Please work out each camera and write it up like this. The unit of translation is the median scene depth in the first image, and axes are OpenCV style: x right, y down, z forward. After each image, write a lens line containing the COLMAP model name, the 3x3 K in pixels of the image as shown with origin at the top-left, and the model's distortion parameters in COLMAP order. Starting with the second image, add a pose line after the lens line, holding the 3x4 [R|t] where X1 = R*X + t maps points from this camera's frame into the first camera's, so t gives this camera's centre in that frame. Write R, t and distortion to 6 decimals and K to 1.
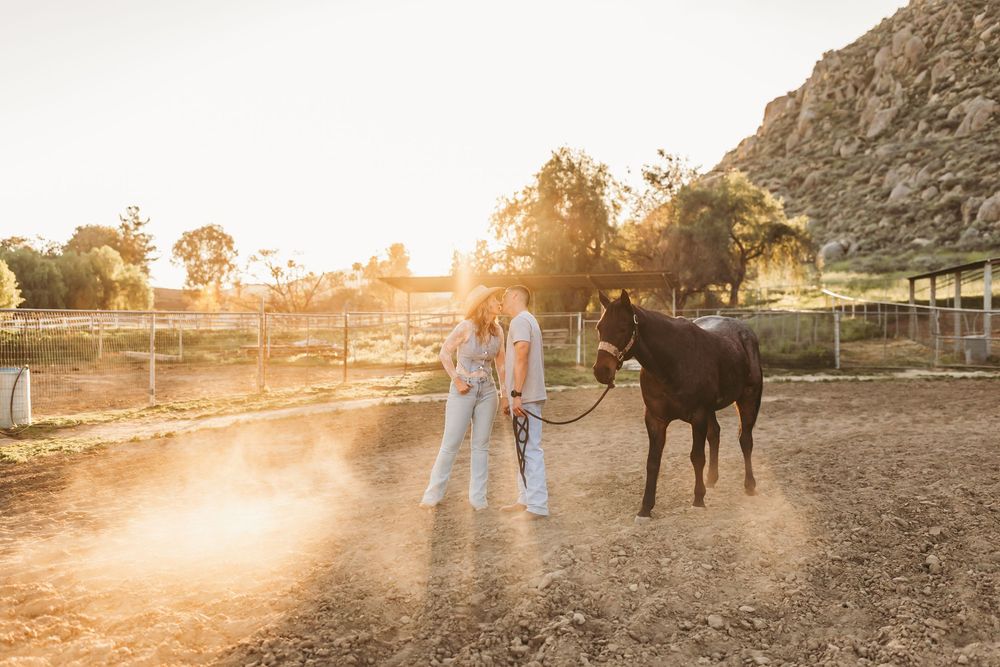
lens RADIAL K [[950.4, 0, 506.1], [0, 950.4, 339.8], [0, 0, 1]] dist [-0.003965, 0.012769]
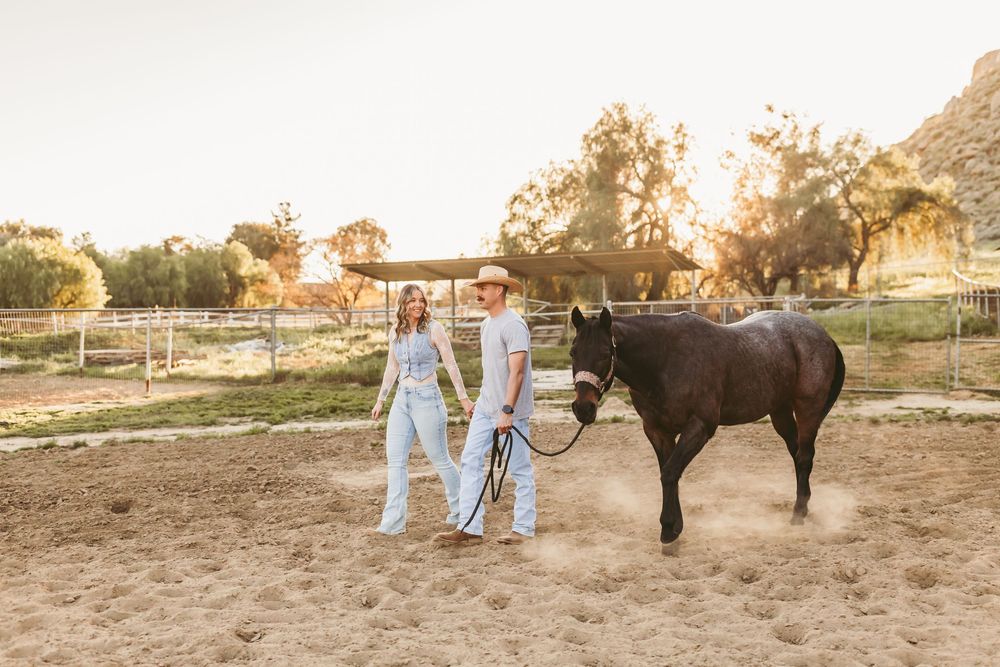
lens RADIAL K [[970.1, 0, 500.0], [0, 970.1, 333.5], [0, 0, 1]] dist [0.001722, 0.003586]
pose [[0.978182, -0.005935, -0.207665, 0.055767], [0.006179, 0.999981, 0.000525, -0.001693], [0.207658, -0.001797, 0.978200, 0.065348]]
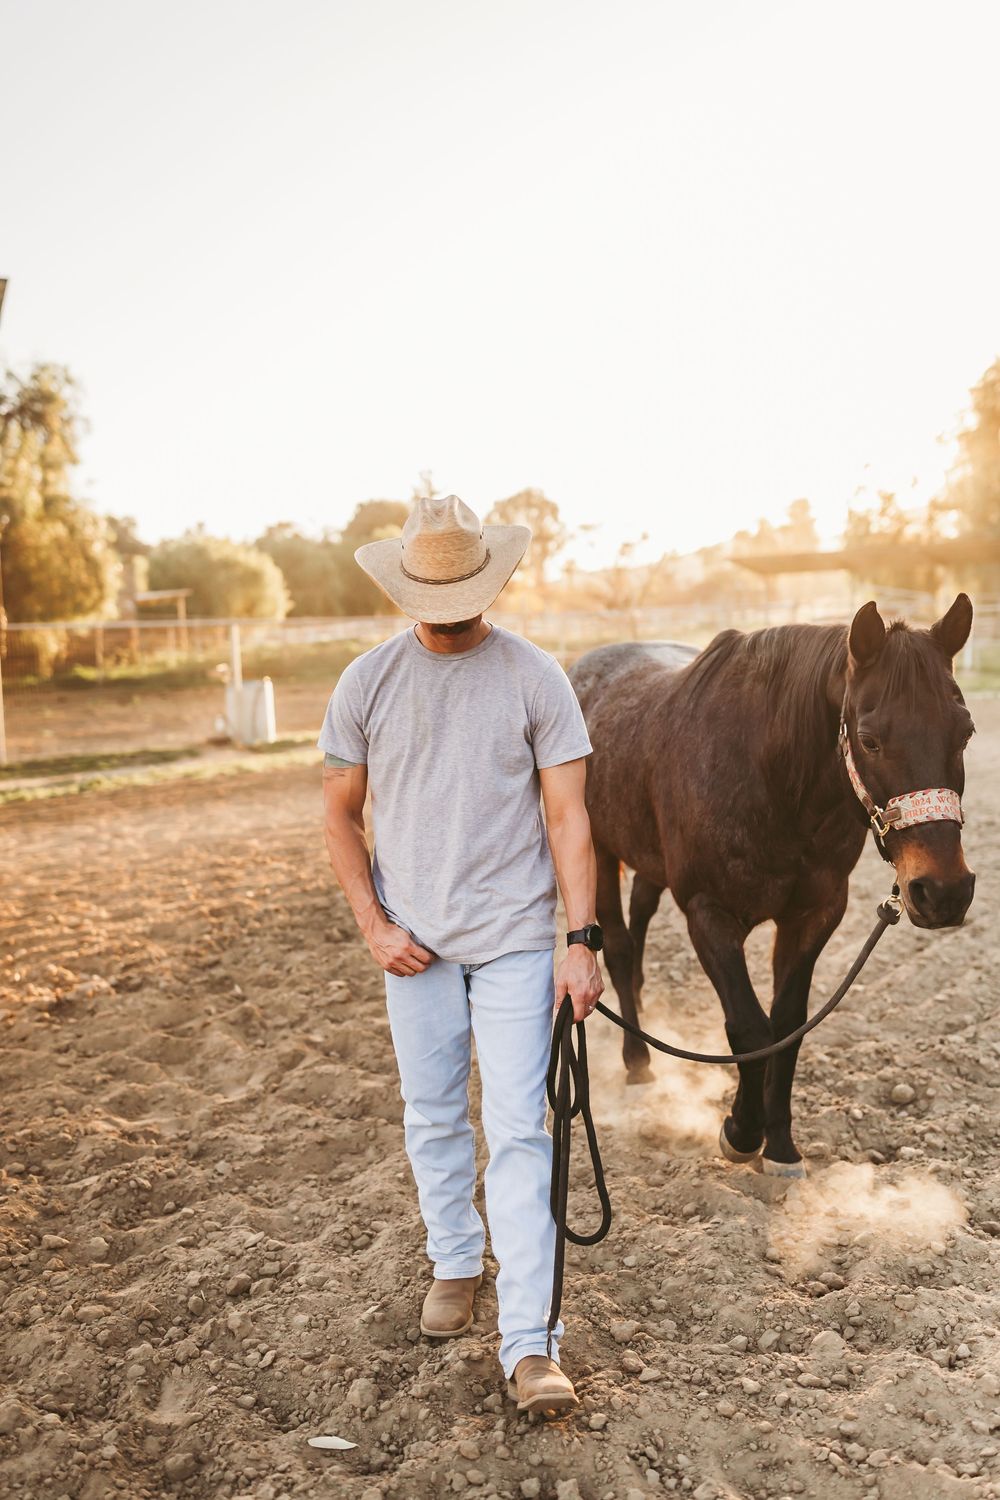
lens RADIAL K [[1416.4, 0, 510.4], [0, 1416.4, 754.2], [0, 0, 1]] dist [-0.000747, 0.012542]
pose [[0.947743, -0.003737, -0.319013, 0.018031], [0.028264, 0.996983, 0.072288, 0.000626], [0.317781, -0.077527, 0.944989, -0.026887]]
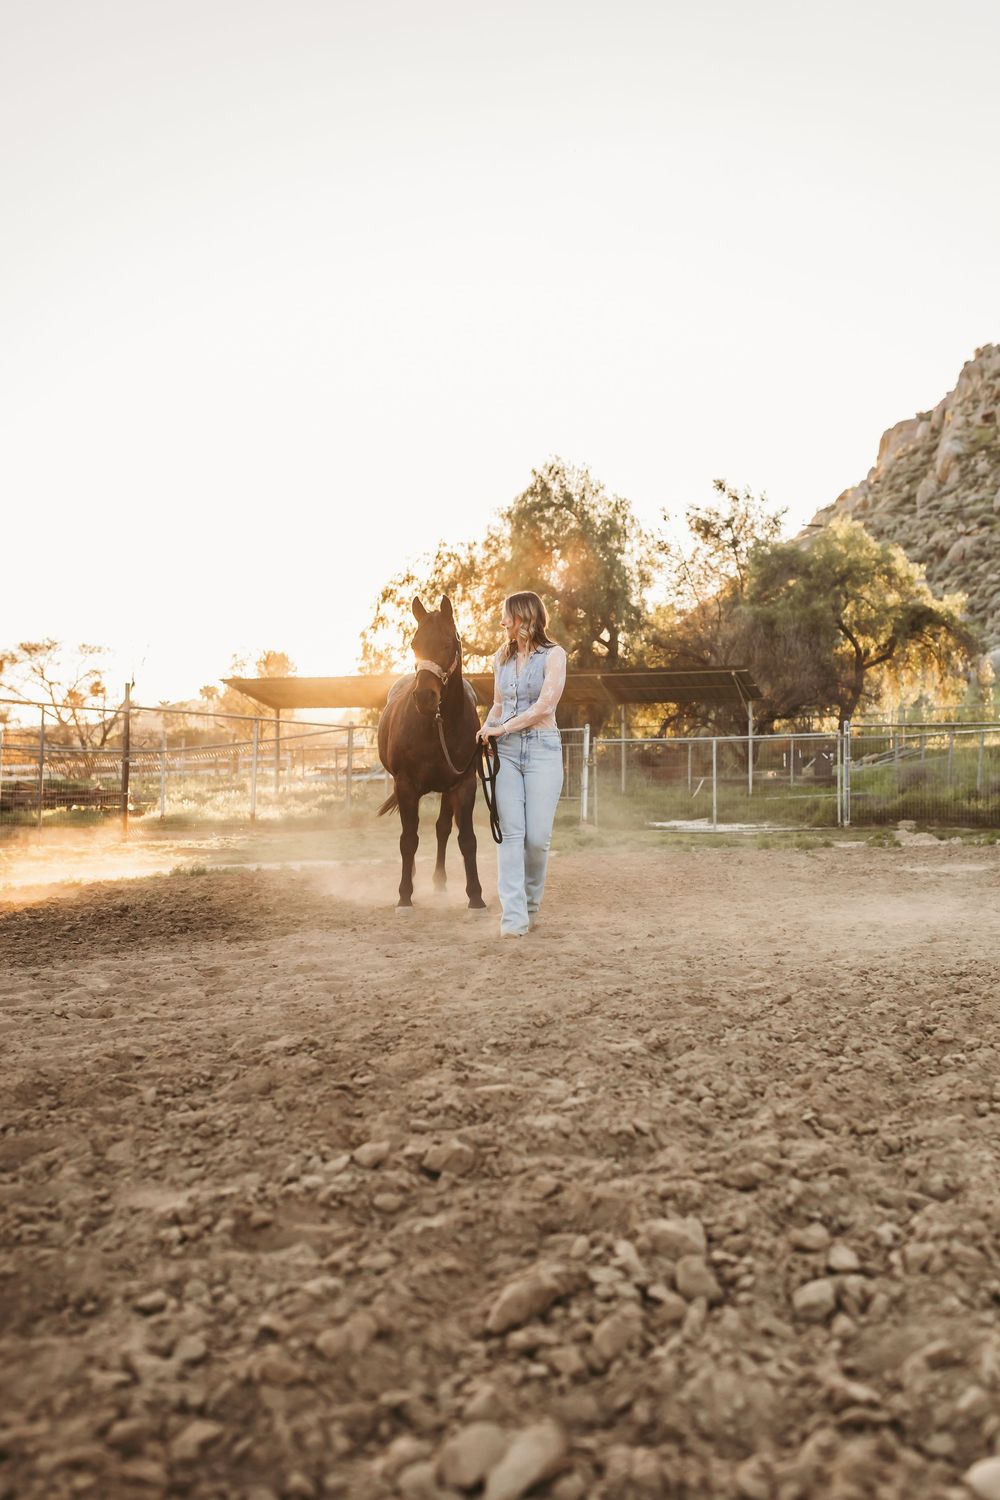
lens RADIAL K [[1548.1, 0, 543.0], [0, 1548.1, 813.1], [0, 0, 1]] dist [0.001964, 0.003915]
pose [[0.998462, 0.004033, 0.055302, 0.001052], [-0.003802, 0.999984, -0.004286, 0.005070], [-0.055318, 0.004069, 0.998460, 0.027402]]
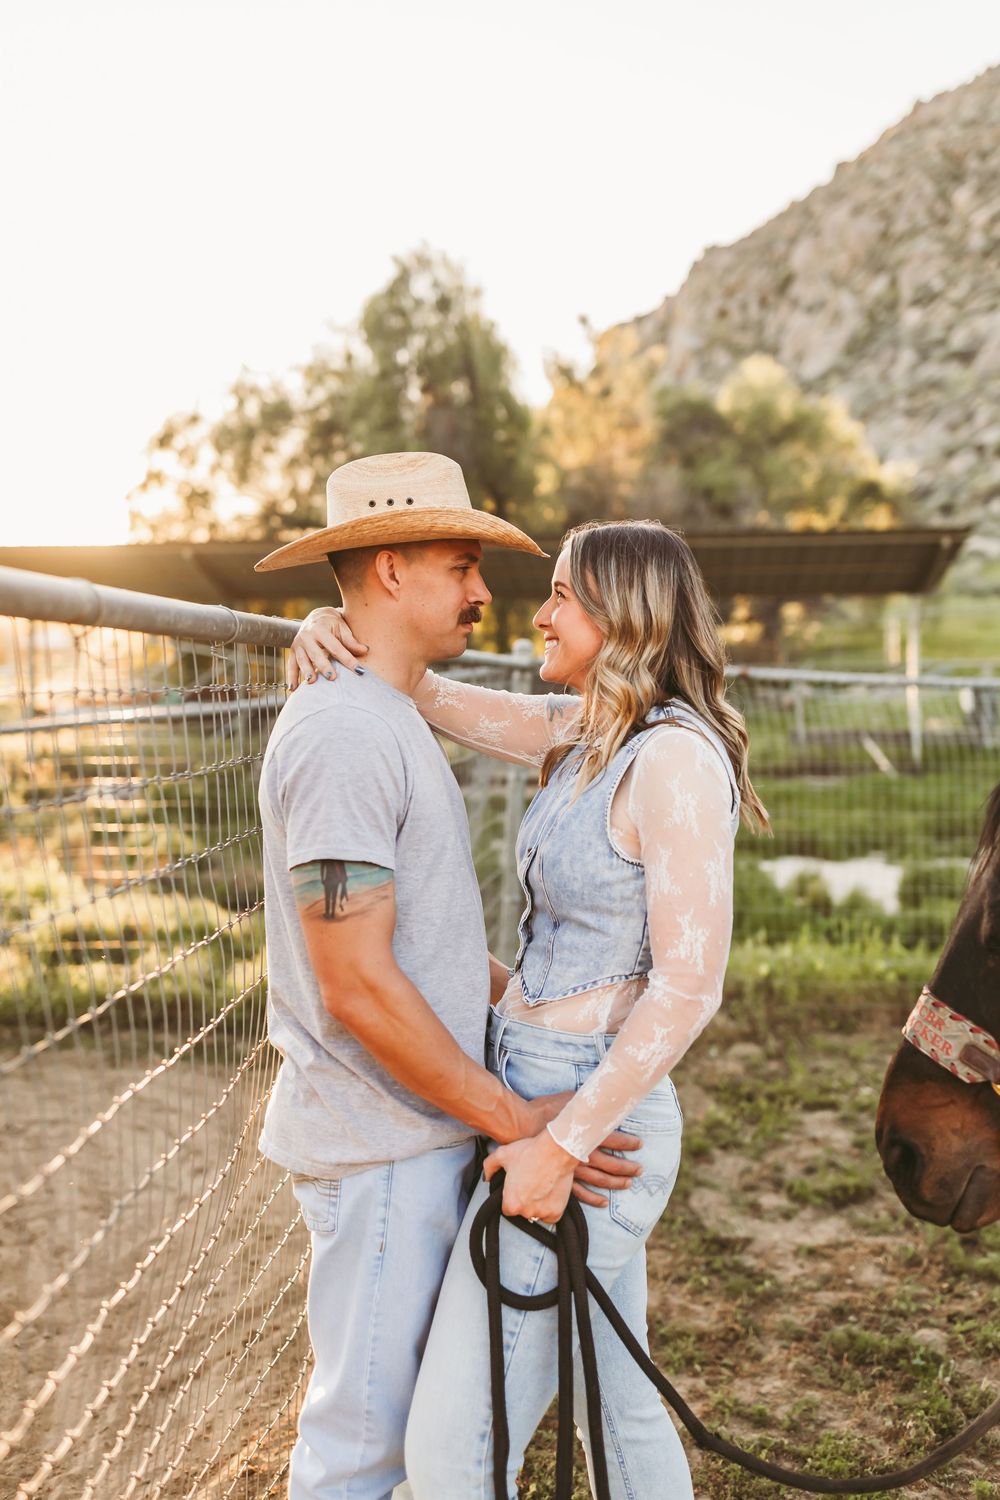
lens RADIAL K [[1502.0, 0, 500.2], [0, 1502.0, 703.3], [0, 0, 1]] dist [-0.003350, -0.005085]
pose [[0.971718, 0.000063, 0.236142, -0.023321], [0.002216, 0.999954, -0.009382, -0.003966], [-0.236132, 0.009640, 0.971673, 0.162646]]
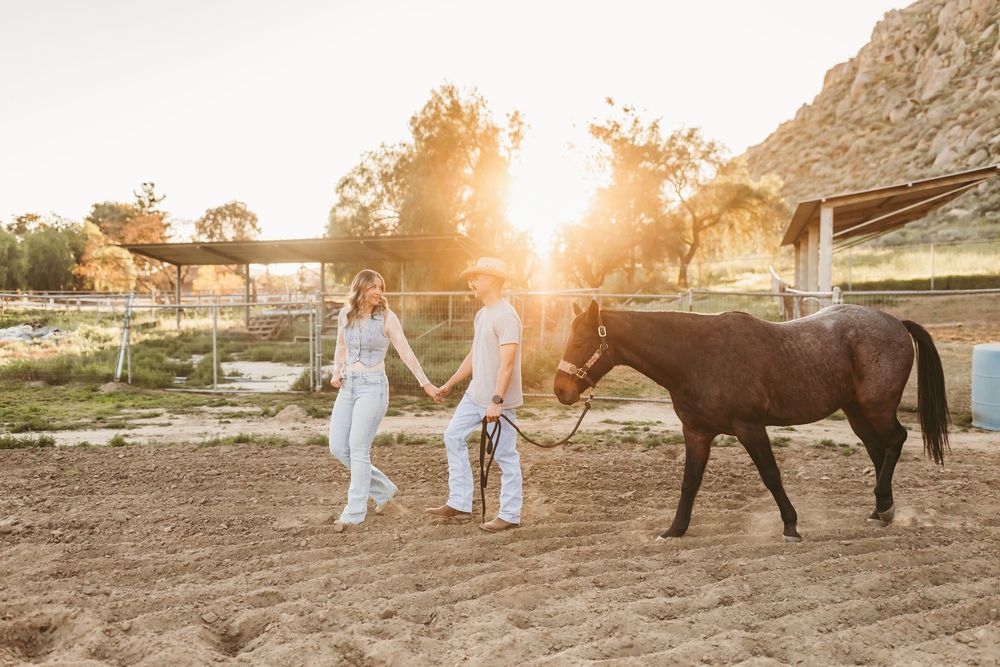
lens RADIAL K [[944.2, 0, 504.0], [0, 944.2, 335.0], [0, 0, 1]] dist [-0.000747, 0.012542]
pose [[0.996408, 0.010179, -0.084063, 0.073475], [-0.008941, 0.999846, 0.015087, -0.002580], [0.084203, -0.014281, 0.996346, 0.088470]]
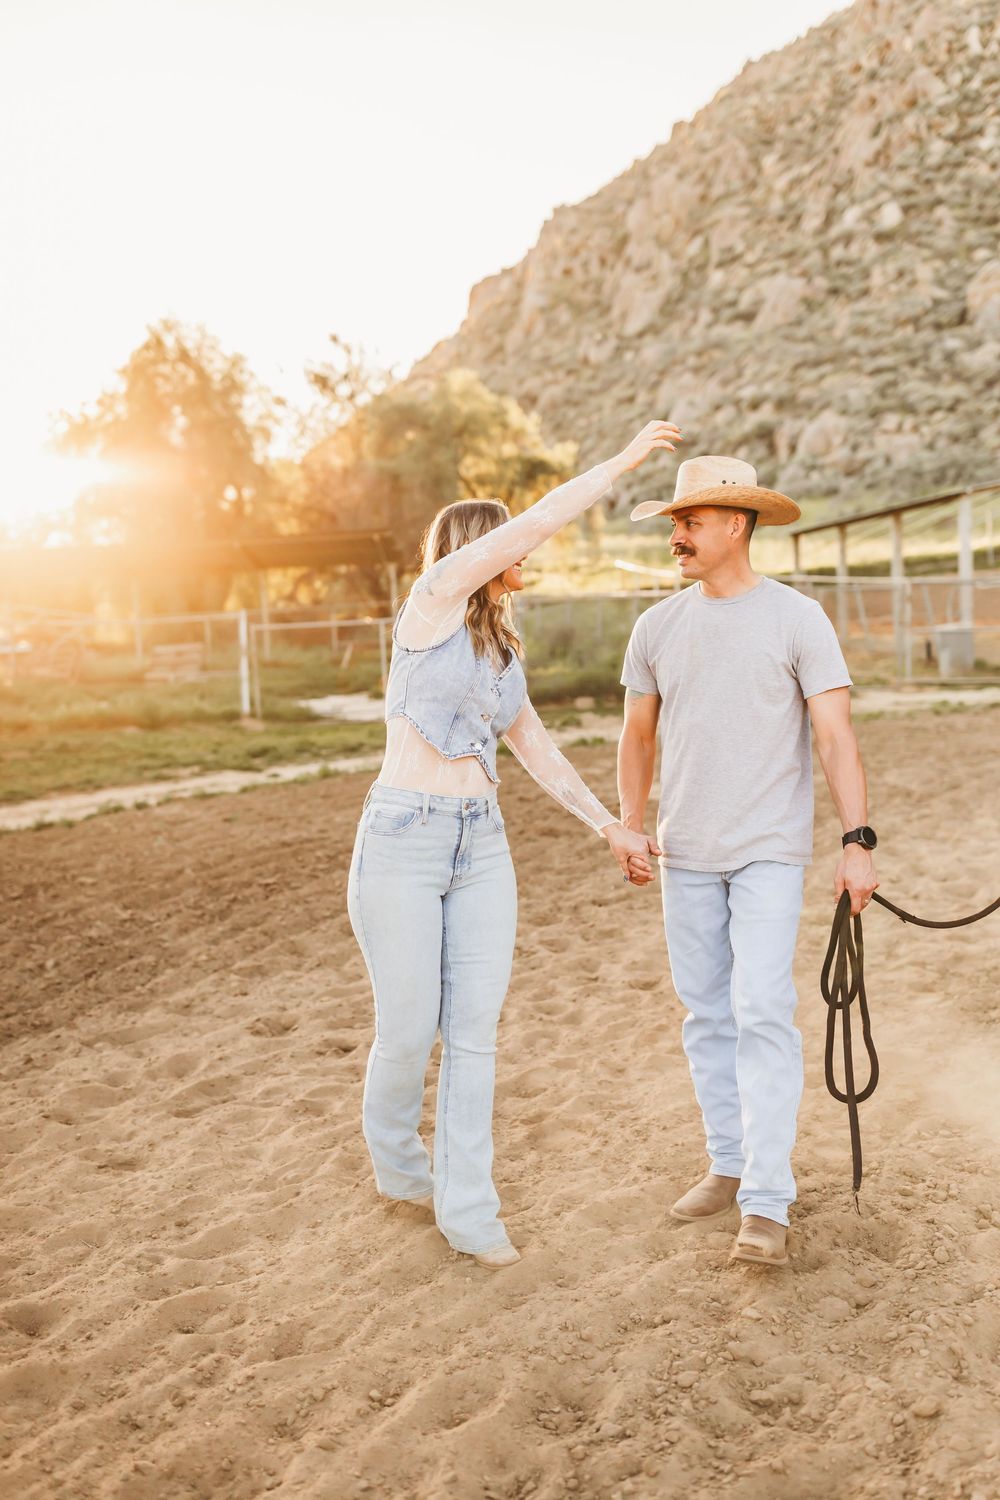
lens RADIAL K [[1437.7, 0, 500.0], [0, 1437.7, 750.0], [0, 0, 1]] dist [-0.003028, 0.017797]
pose [[0.958888, -0.063970, 0.276481, -0.001006], [0.045447, 0.996303, 0.072900, -0.000972], [-0.280122, -0.057338, 0.958251, 0.049799]]
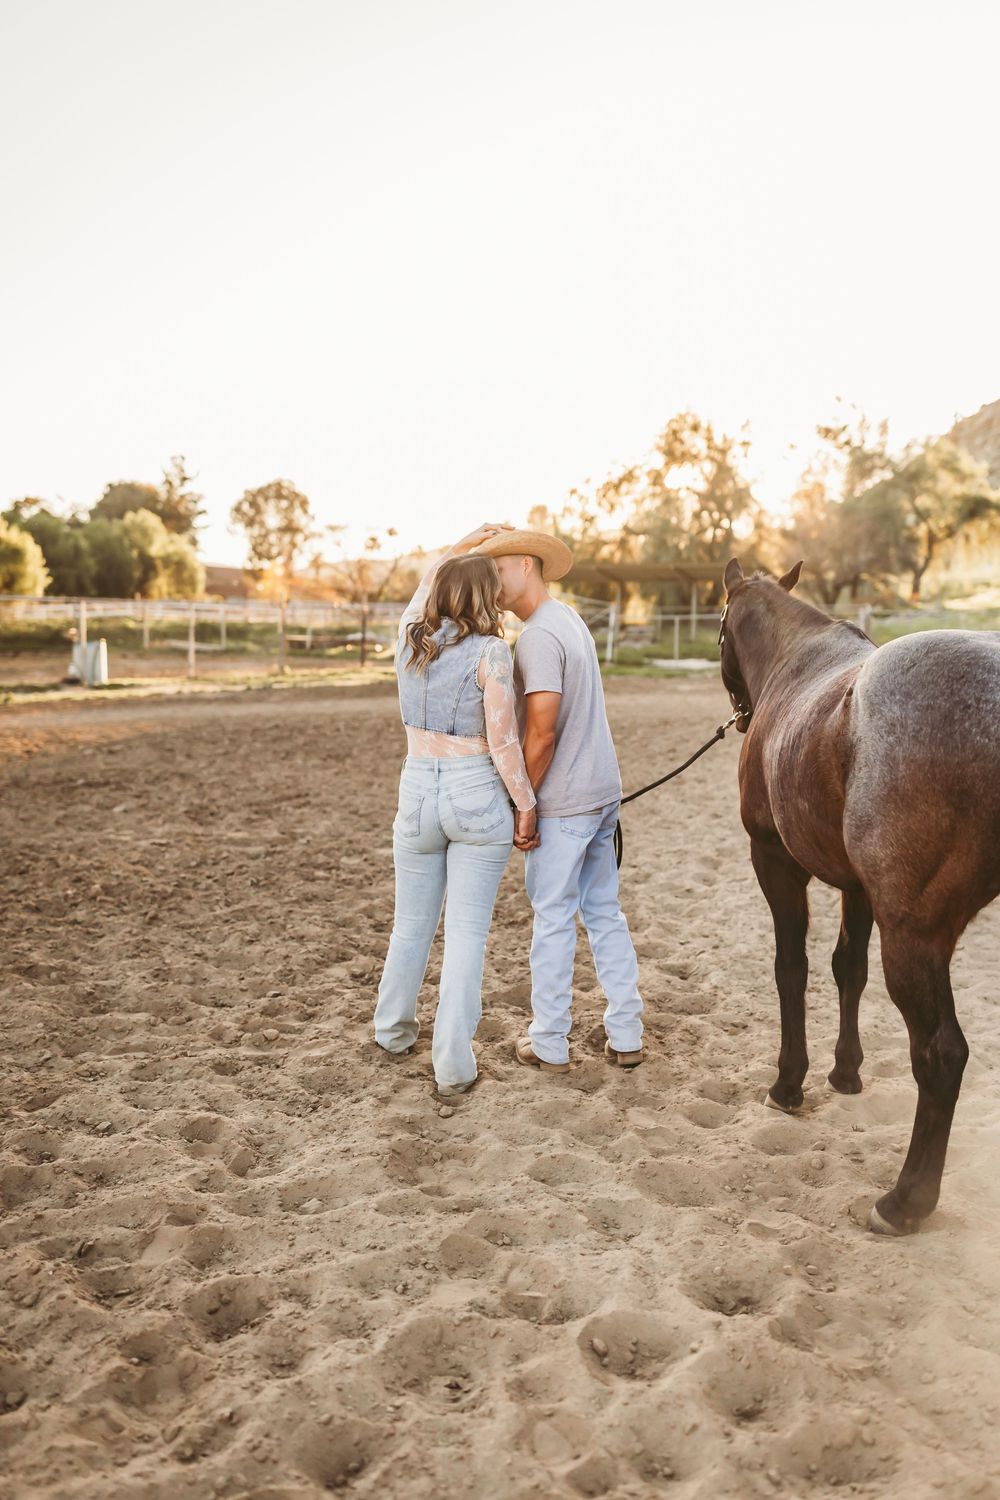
lens RADIAL K [[1416.4, 0, 510.4], [0, 1416.4, 754.2], [0, 0, 1]] dist [-0.000747, 0.012542]
pose [[0.989420, 0.029546, -0.142040, 0.037748], [-0.018552, 0.996772, 0.078108, 0.001981], [0.143889, -0.074647, 0.986774, -0.095586]]
